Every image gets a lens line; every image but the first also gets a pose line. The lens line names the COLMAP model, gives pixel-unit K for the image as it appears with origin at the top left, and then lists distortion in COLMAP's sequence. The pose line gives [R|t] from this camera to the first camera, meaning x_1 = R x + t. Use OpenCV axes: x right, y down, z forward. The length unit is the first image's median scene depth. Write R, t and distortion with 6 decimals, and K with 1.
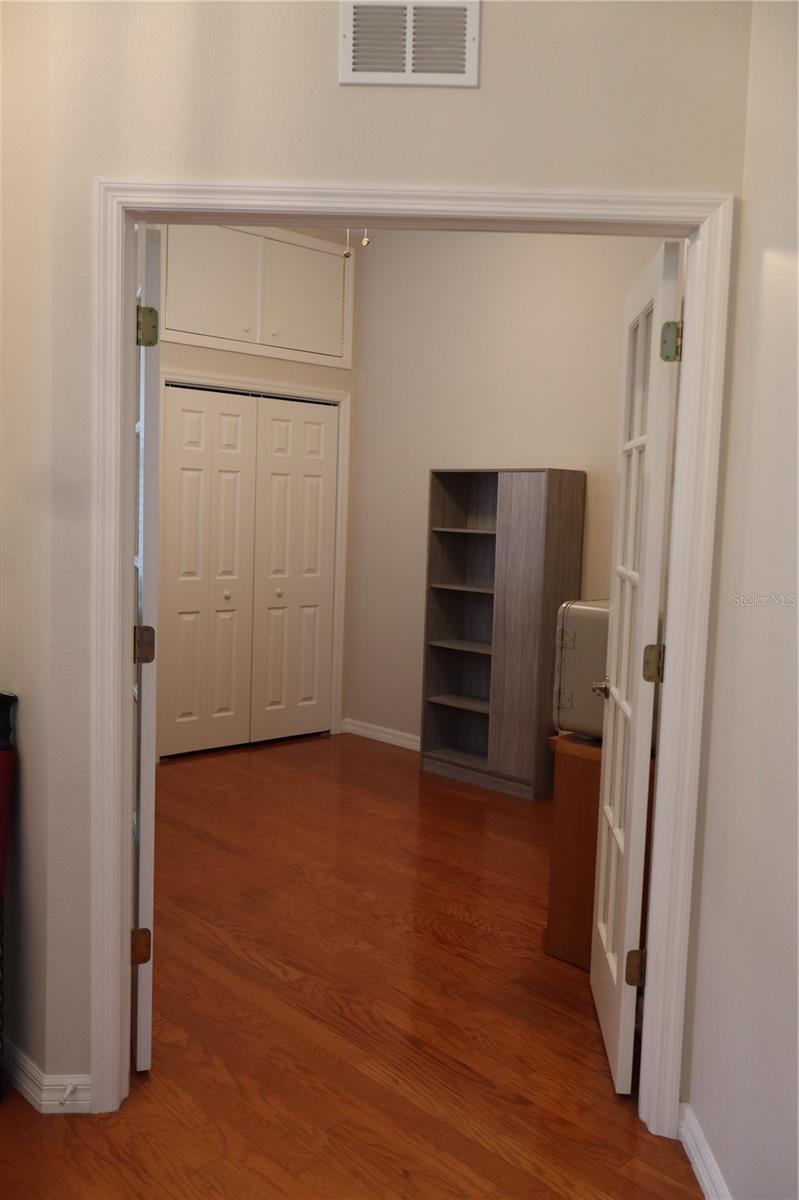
lens RADIAL K [[1042.0, 0, 395.1], [0, 1042.0, 603.4], [0, 0, 1]] dist [0.026052, -0.010841]
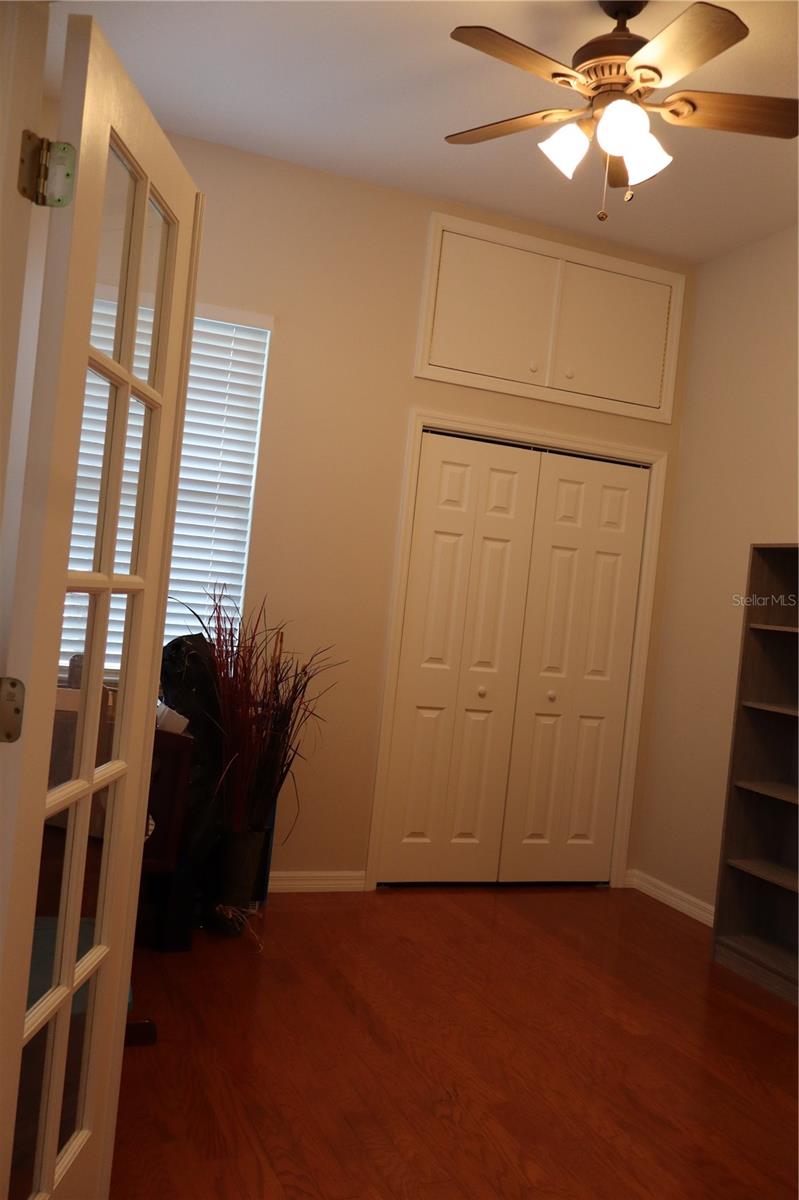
lens RADIAL K [[1042.0, 0, 403.3], [0, 1042.0, 602.9], [0, 0, 1]] dist [0.026052, -0.010841]
pose [[0.927945, 0.062623, -0.367419, 0.074066], [-0.103484, 0.990314, -0.092566, 0.005114], [0.358064, 0.123918, 0.925438, 0.224877]]
